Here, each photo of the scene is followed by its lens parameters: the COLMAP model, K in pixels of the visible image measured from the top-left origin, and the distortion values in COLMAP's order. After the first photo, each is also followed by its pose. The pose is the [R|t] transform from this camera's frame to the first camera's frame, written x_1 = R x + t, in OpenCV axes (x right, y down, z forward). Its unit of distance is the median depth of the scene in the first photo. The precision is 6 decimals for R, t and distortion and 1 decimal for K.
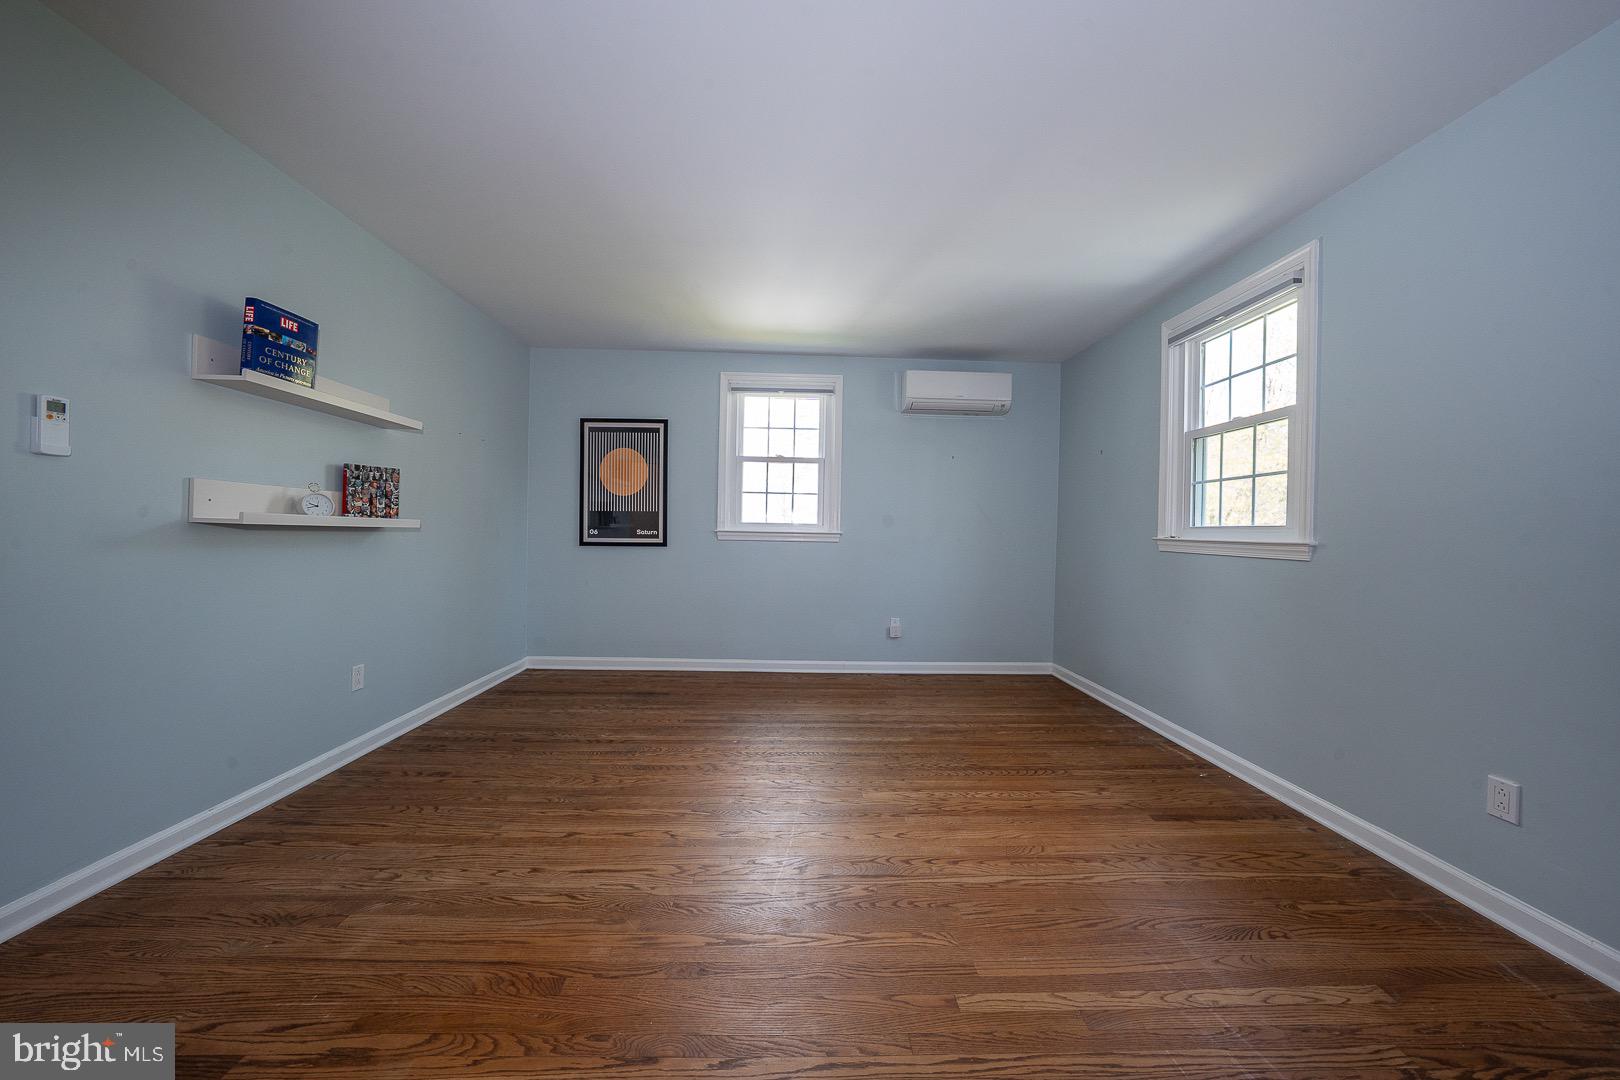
lens RADIAL K [[553.3, 0, 809.6], [0, 553.3, 534.5], [0, 0, 1]] dist [-0.013773, 0.000241]
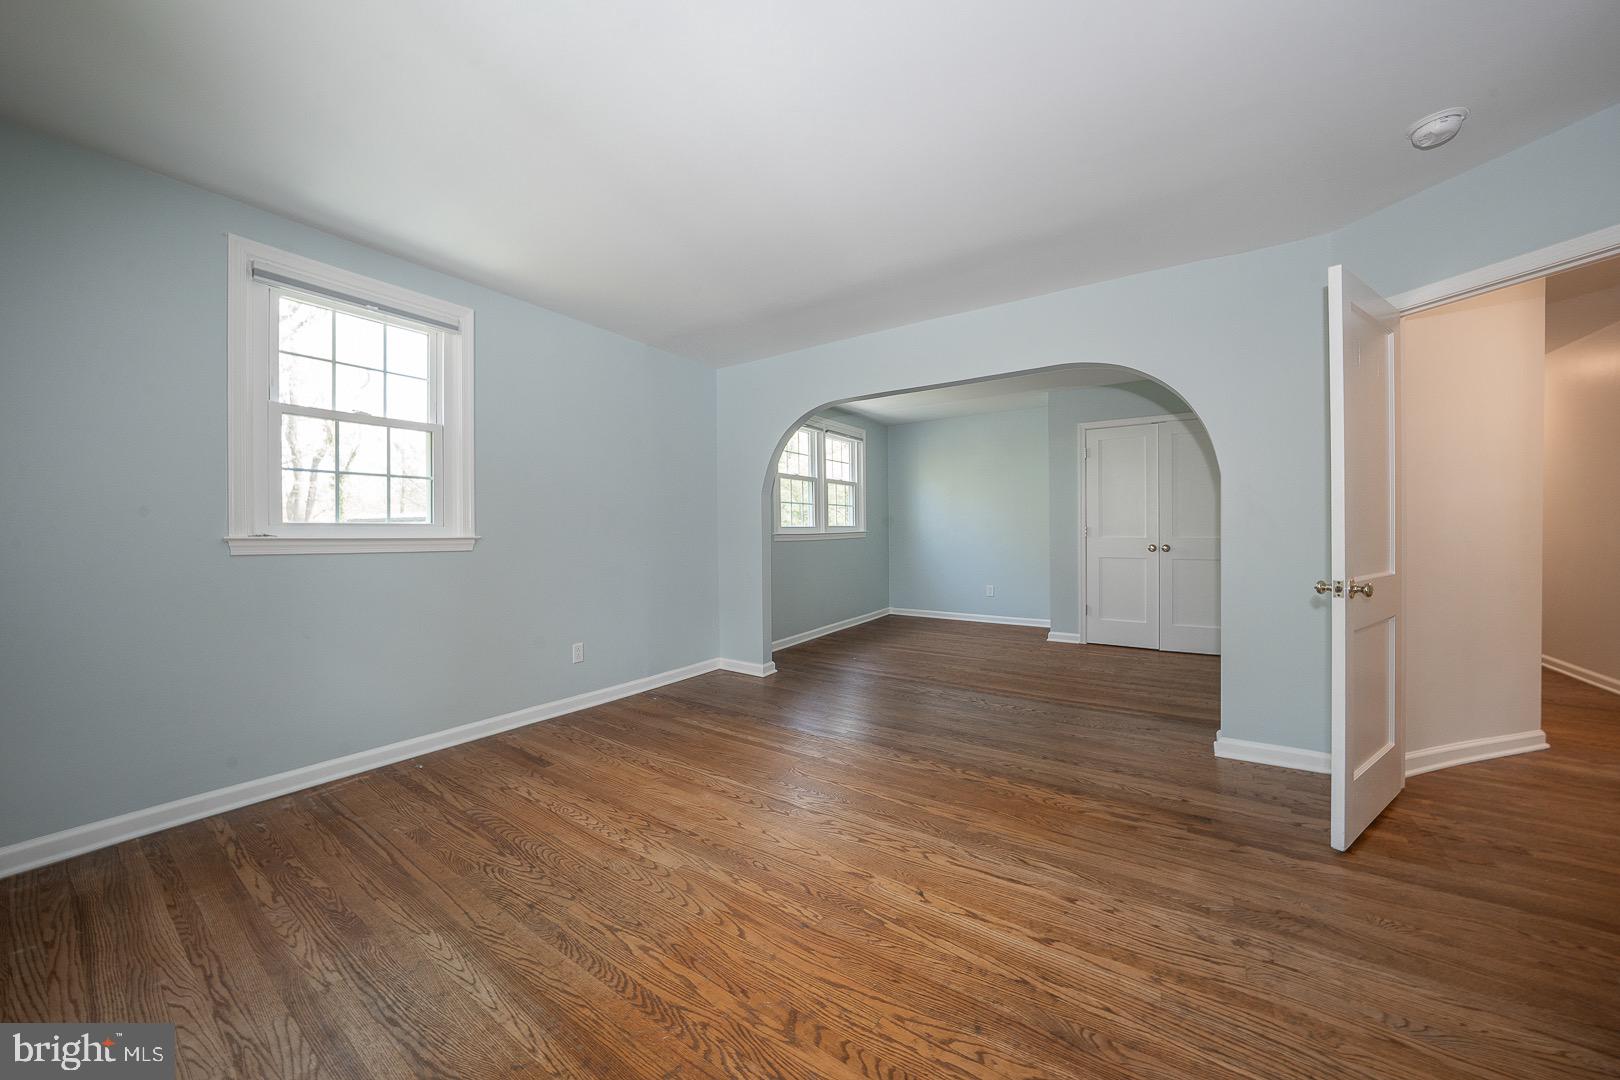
lens RADIAL K [[553.3, 0, 809.6], [0, 553.3, 534.5], [0, 0, 1]] dist [-0.013773, 0.000241]
pose [[-0.809761, -0.018701, 0.586461, -0.549144], [-0.009285, 0.999775, 0.019061, -0.025636], [-0.586686, 0.009989, -0.809753, 1.638224]]
